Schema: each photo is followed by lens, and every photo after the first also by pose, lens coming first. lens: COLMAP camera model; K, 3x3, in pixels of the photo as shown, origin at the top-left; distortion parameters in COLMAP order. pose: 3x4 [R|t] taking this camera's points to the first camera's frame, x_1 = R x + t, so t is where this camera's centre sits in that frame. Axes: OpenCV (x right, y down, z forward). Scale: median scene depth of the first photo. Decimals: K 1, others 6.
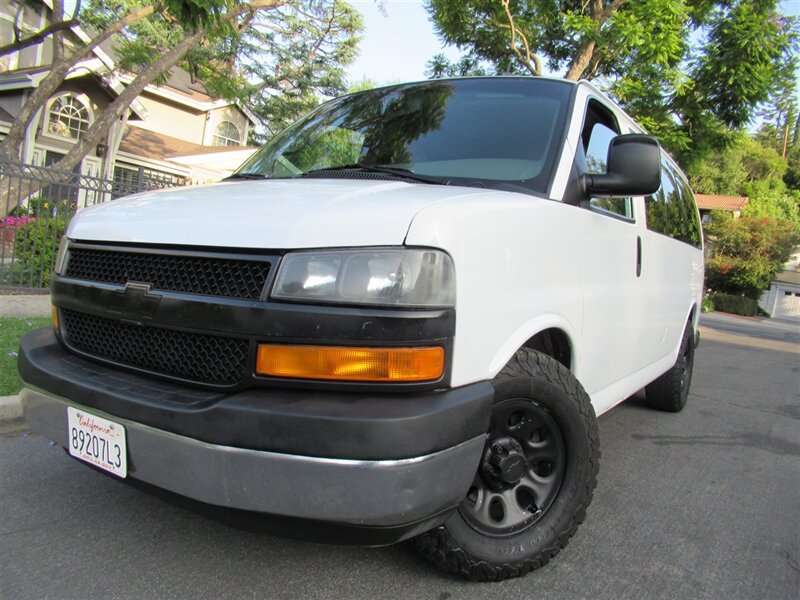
lens RADIAL K [[601.0, 0, 400.0], [0, 601.0, 300.0], [0, 0, 1]] dist [0.003112, -0.000905]
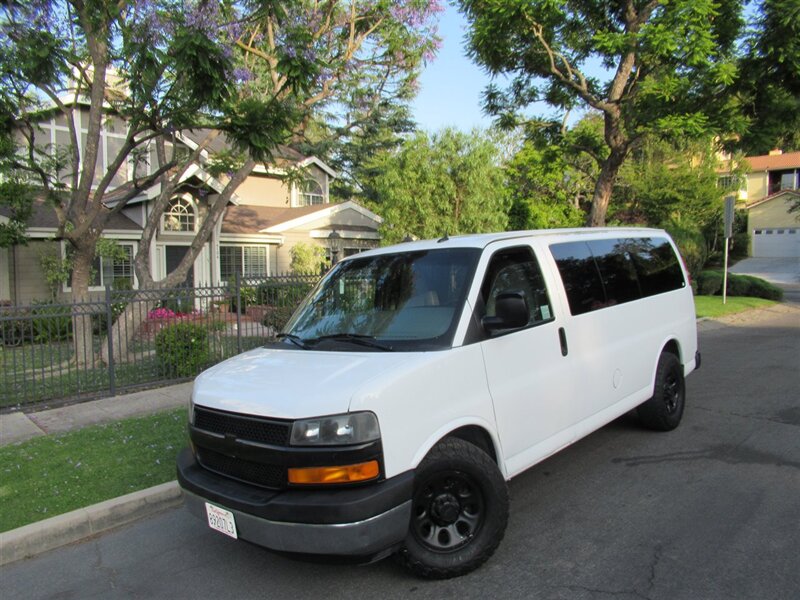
lens RADIAL K [[601.0, 0, 400.0], [0, 601.0, 300.0], [0, 0, 1]] dist [0.003112, -0.000905]
pose [[0.973673, -0.148187, -0.173210, 0.424533], [0.145196, 0.988951, -0.029887, -0.278309], [0.175725, 0.003951, 0.984431, -0.692191]]
